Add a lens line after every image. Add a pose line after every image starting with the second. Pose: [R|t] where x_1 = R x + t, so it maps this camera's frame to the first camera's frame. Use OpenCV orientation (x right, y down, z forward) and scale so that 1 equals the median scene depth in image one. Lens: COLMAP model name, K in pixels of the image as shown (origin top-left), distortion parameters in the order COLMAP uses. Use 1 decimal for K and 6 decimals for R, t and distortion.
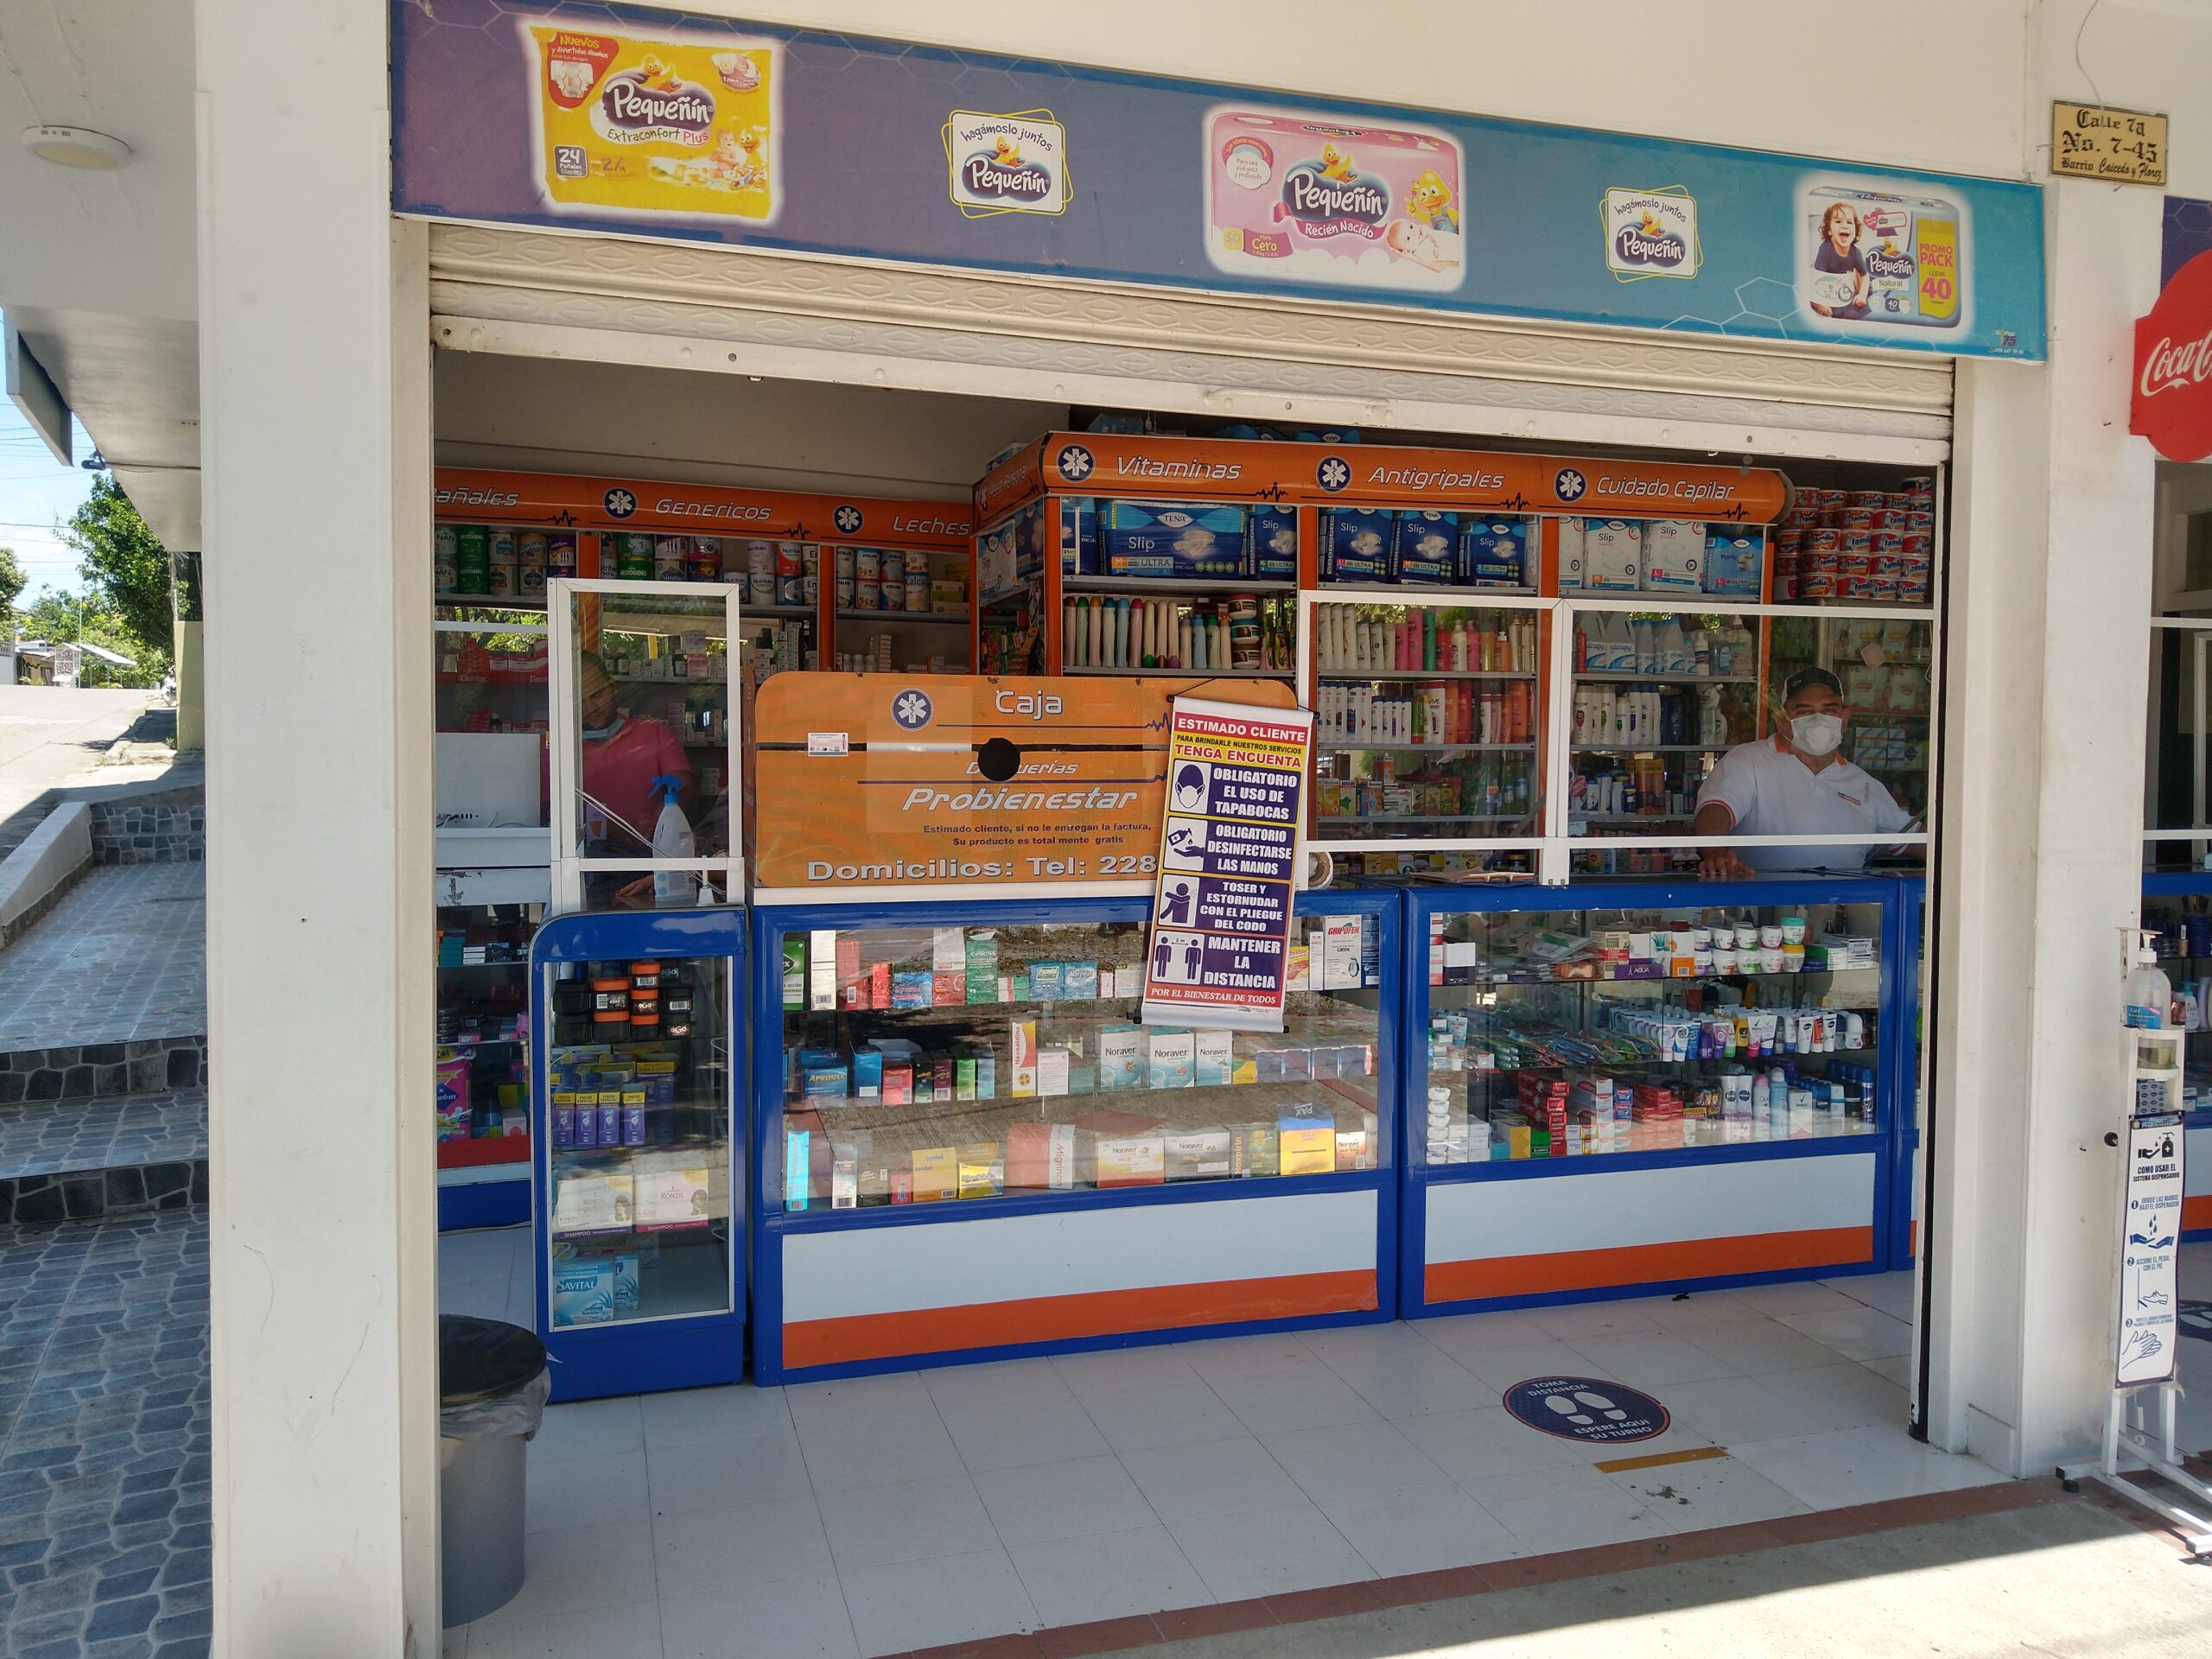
lens RADIAL K [[1721.1, 0, 1119.7], [0, 1721.1, 831.9], [0, 0, 1]] dist [0.088522, -0.128740]
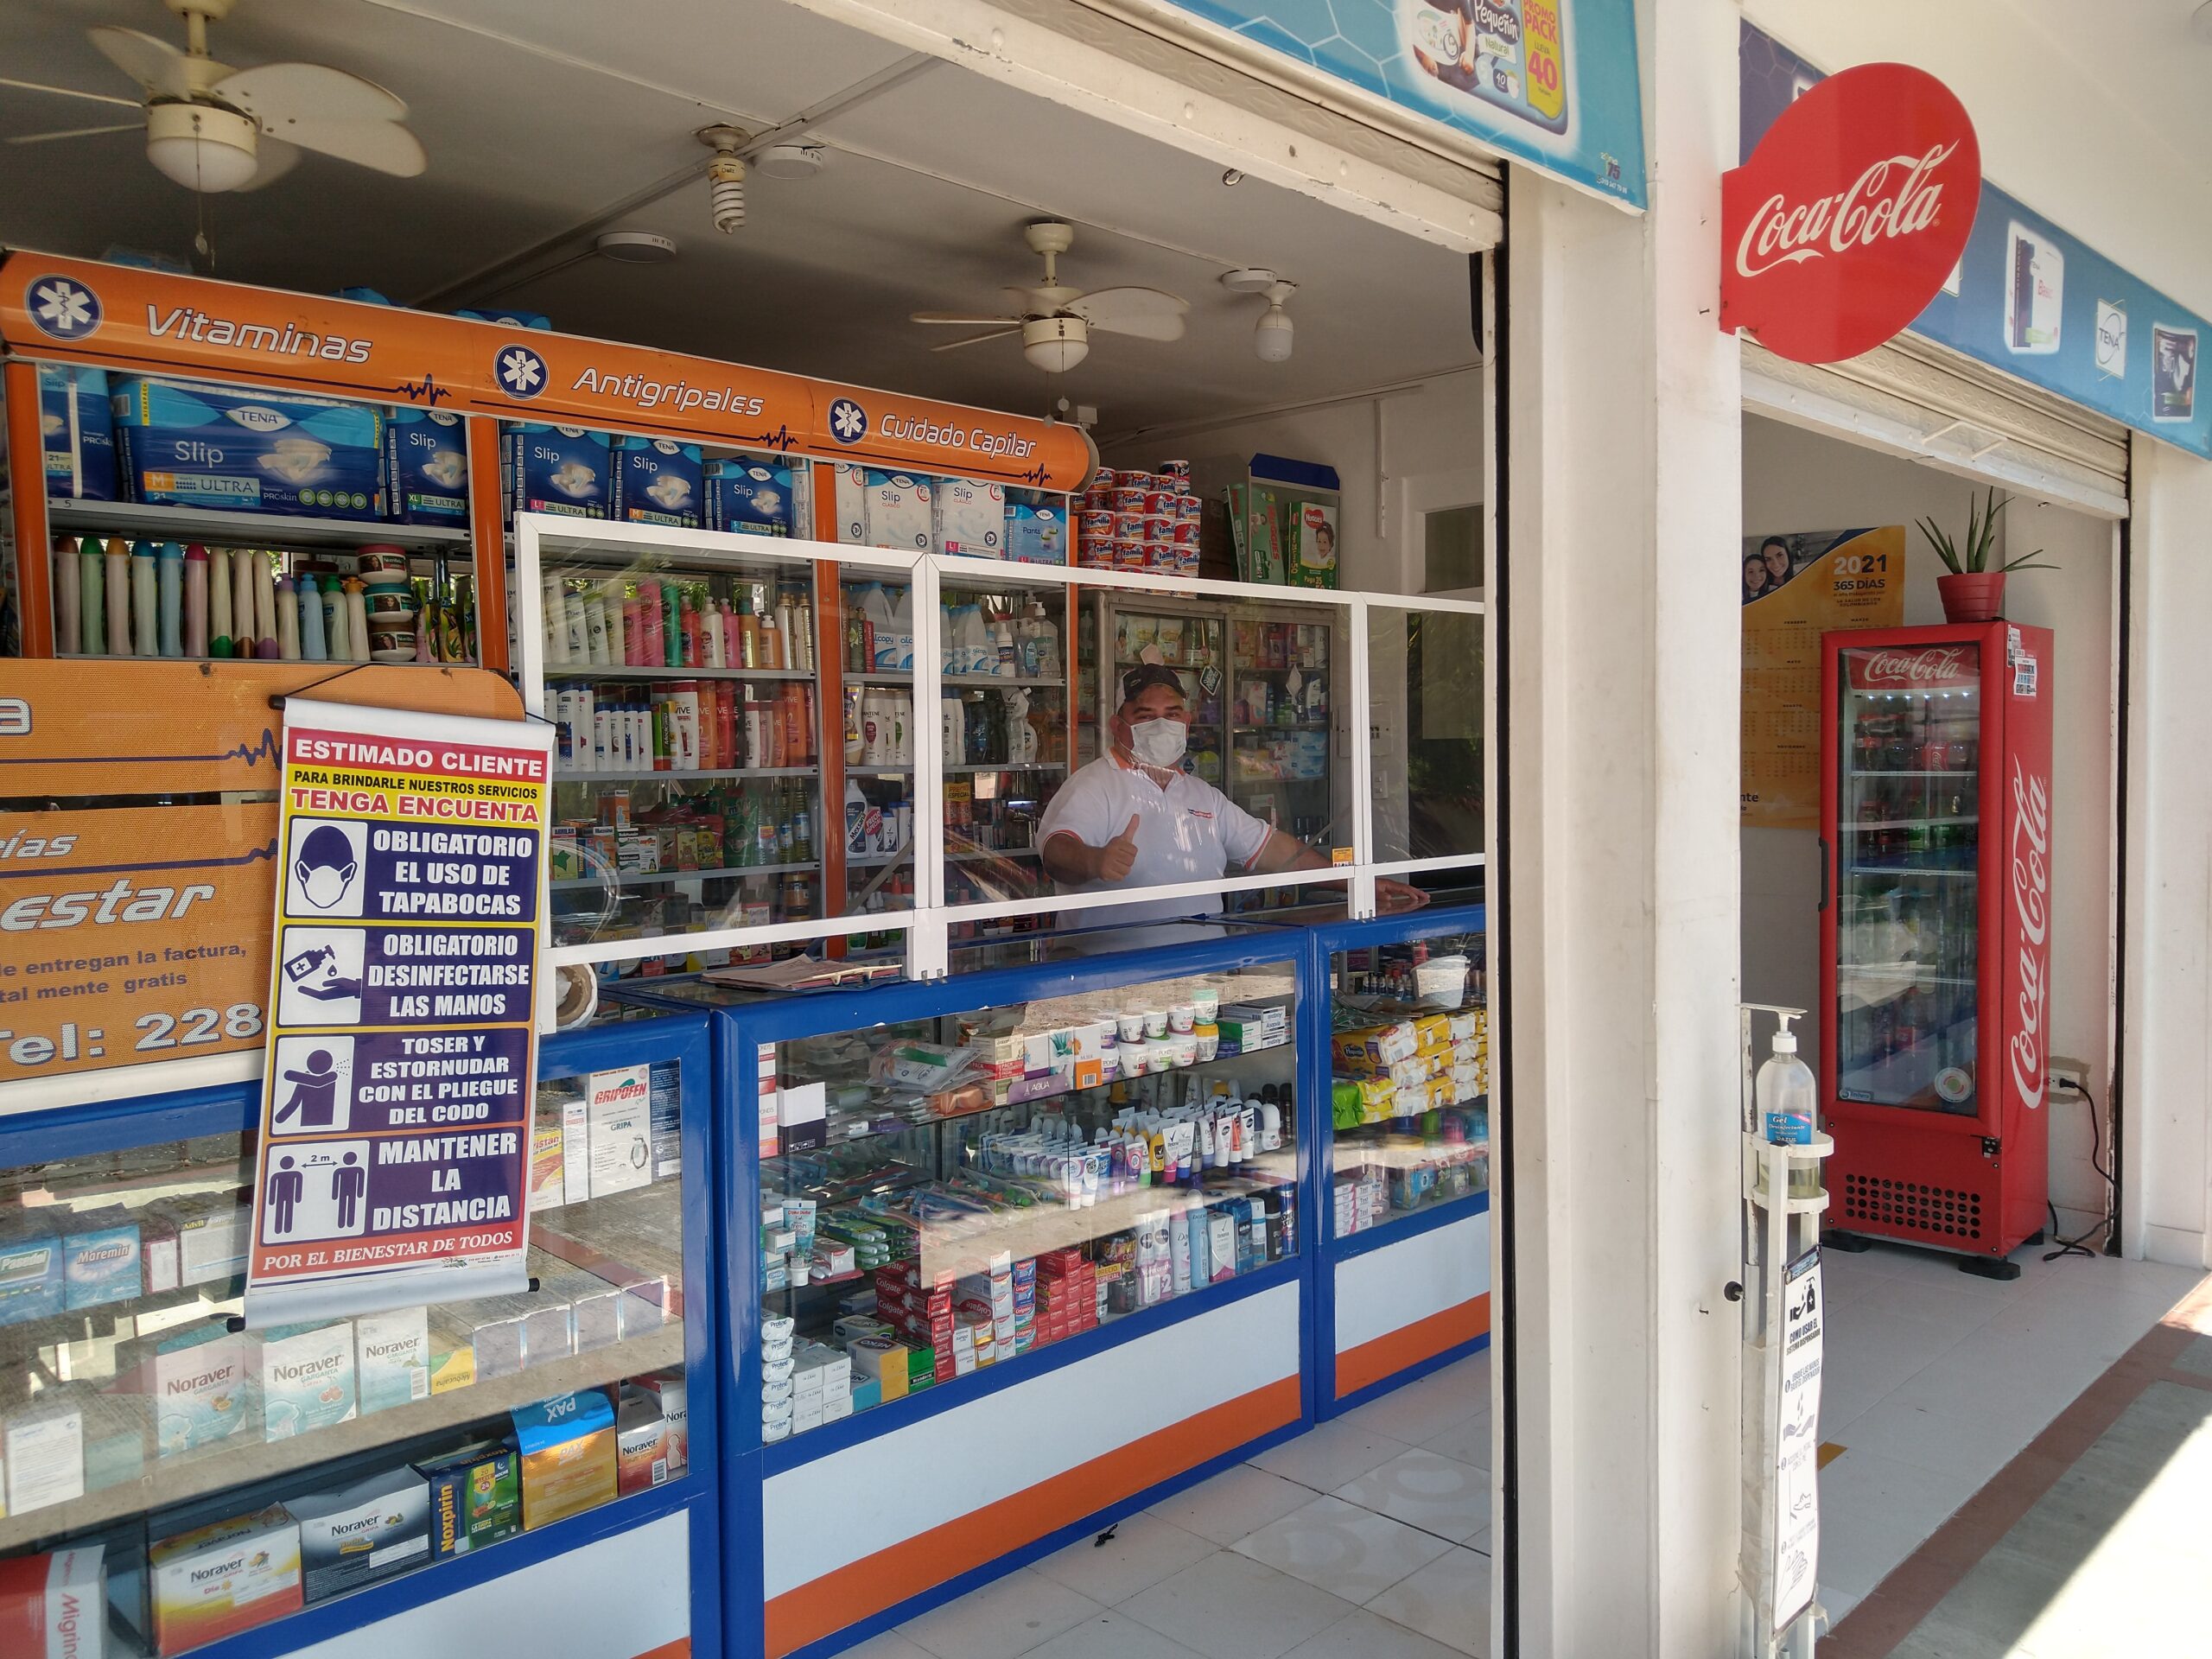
lens RADIAL K [[1721.1, 0, 1119.7], [0, 1721.1, 831.9], [0, 0, 1]] dist [0.088522, -0.128740]
pose [[0.880765, -0.042757, 0.471620, 0.003068], [0.046930, 0.998894, 0.002917, -0.026473], [-0.471223, 0.019563, 0.881797, 0.396041]]
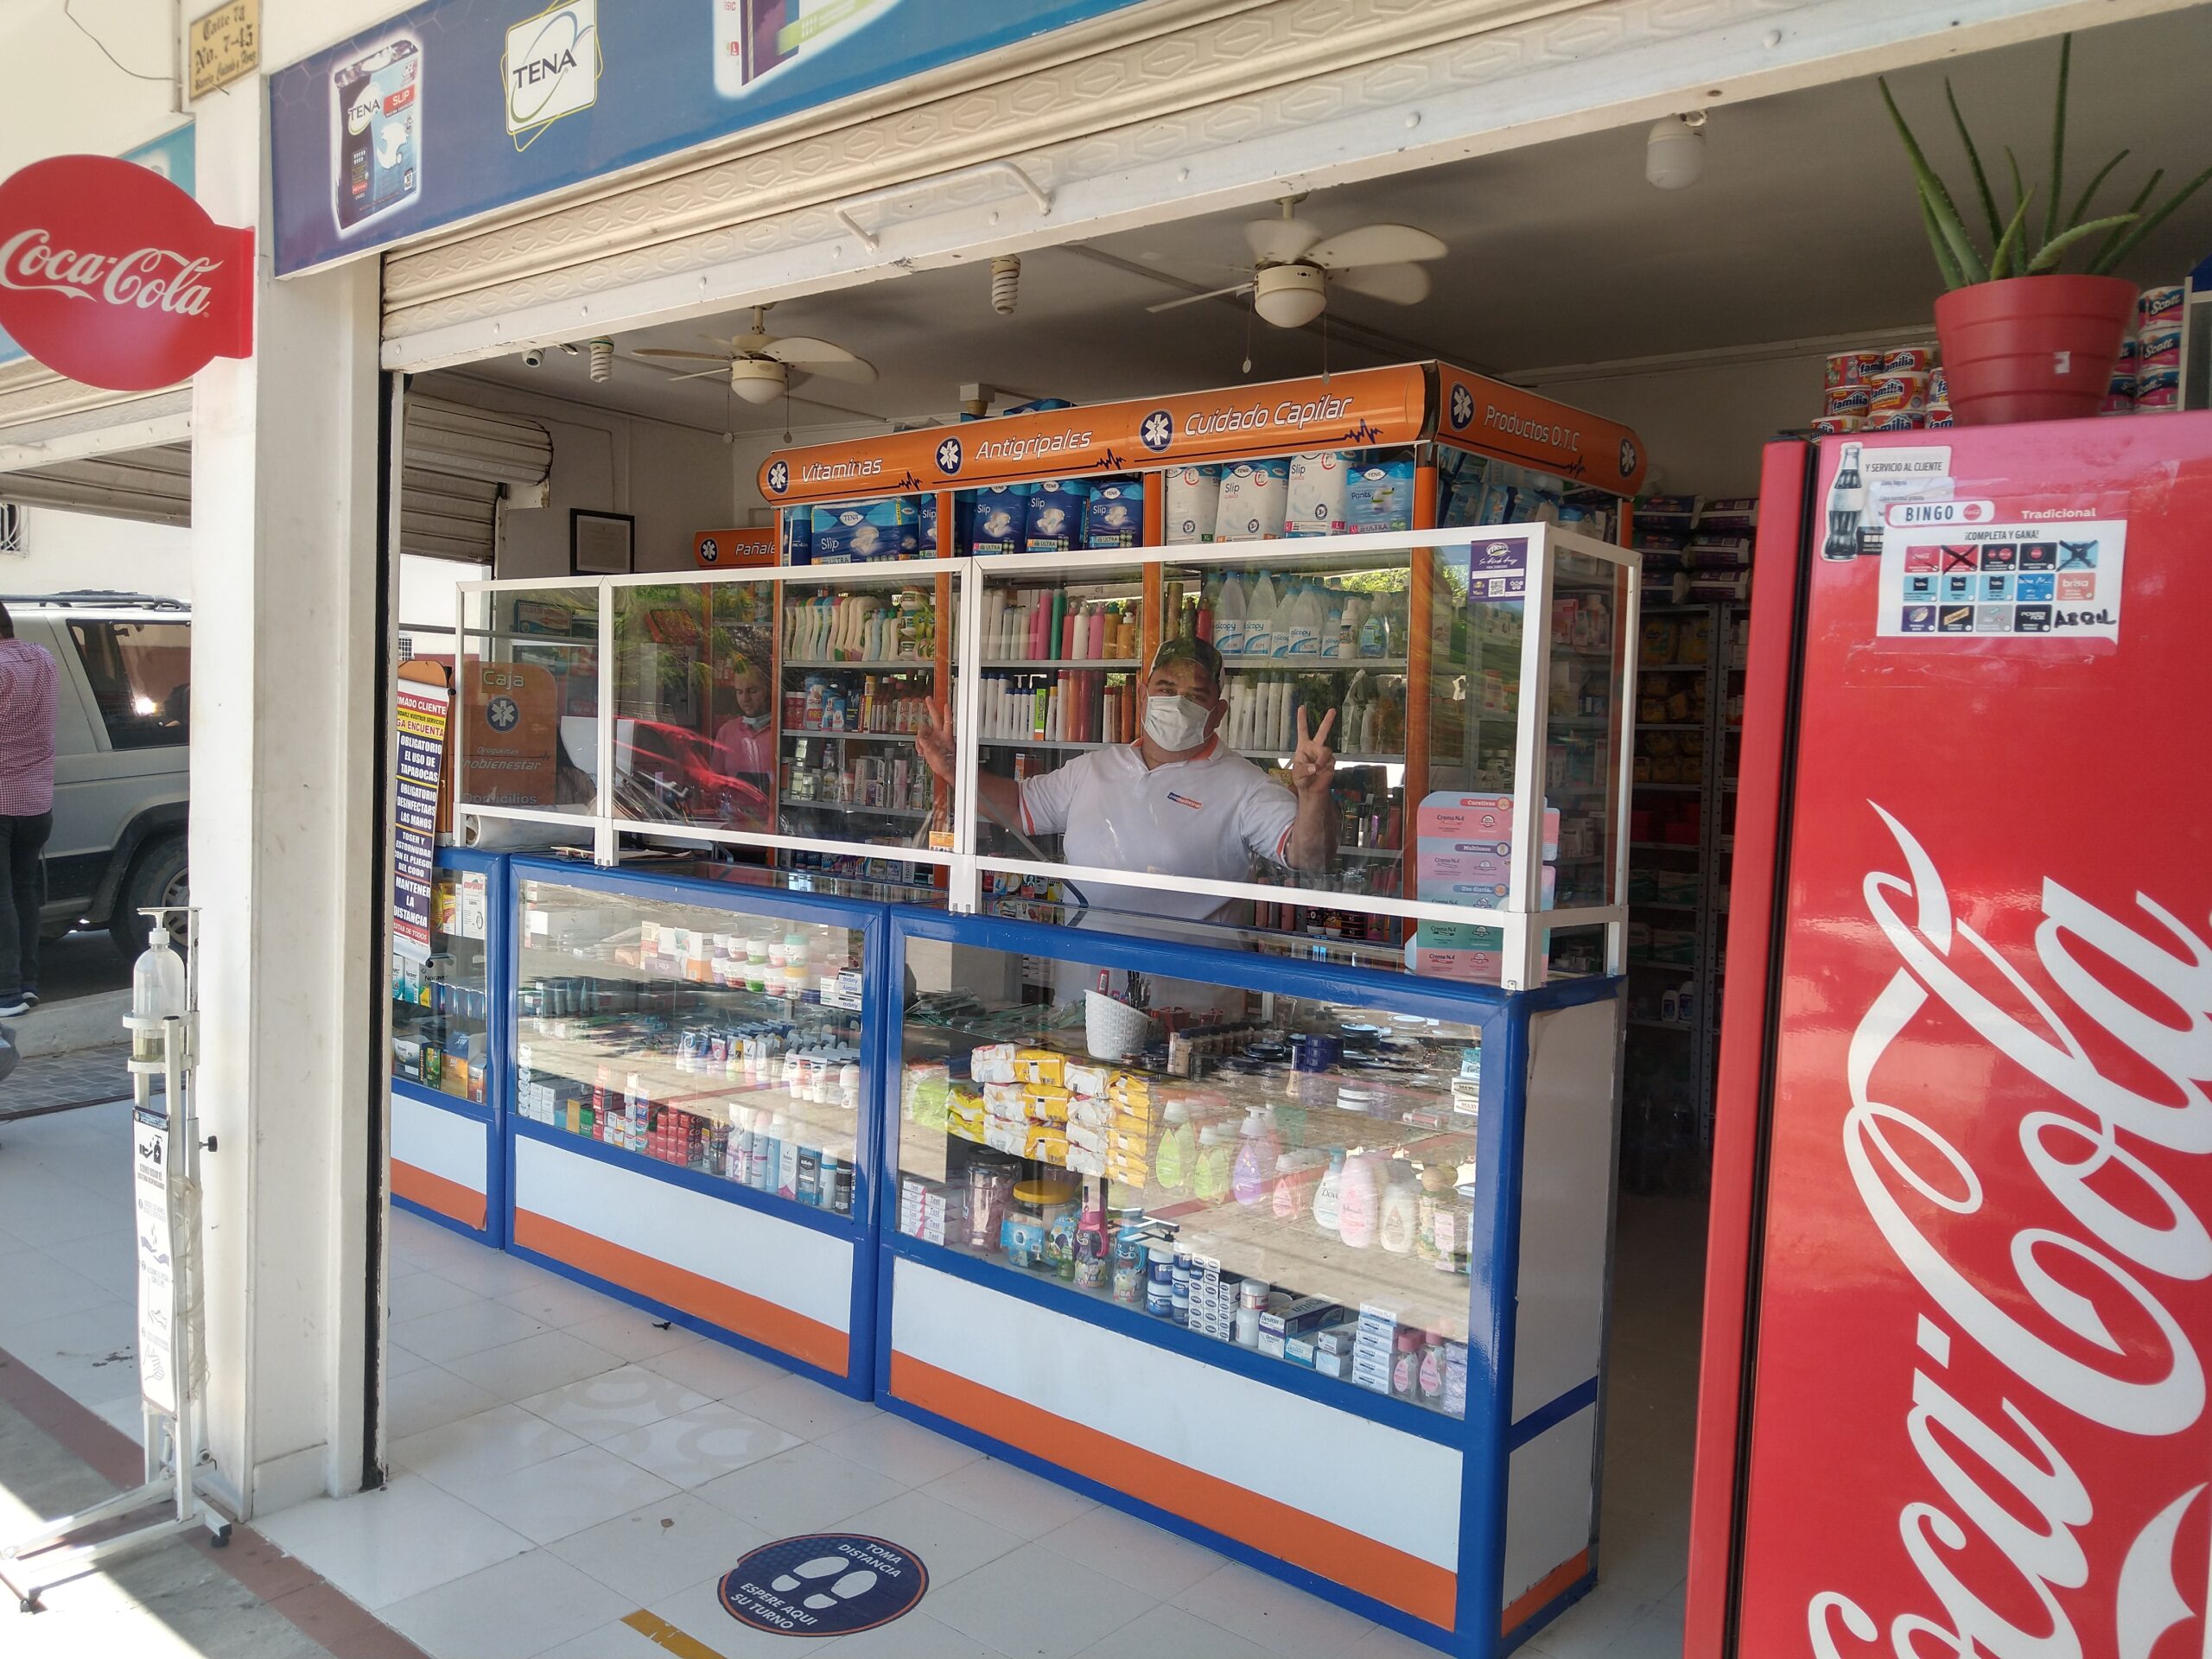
lens RADIAL K [[1728.5, 0, 1157.3], [0, 1728.5, 830.6], [0, 0, 1]] dist [0.091522, -0.140974]
pose [[0.530599, 0.058994, -0.845567, 1.326195], [-0.078678, 0.996696, 0.020168, -0.036029], [0.843963, 0.055826, 0.533488, 0.775972]]
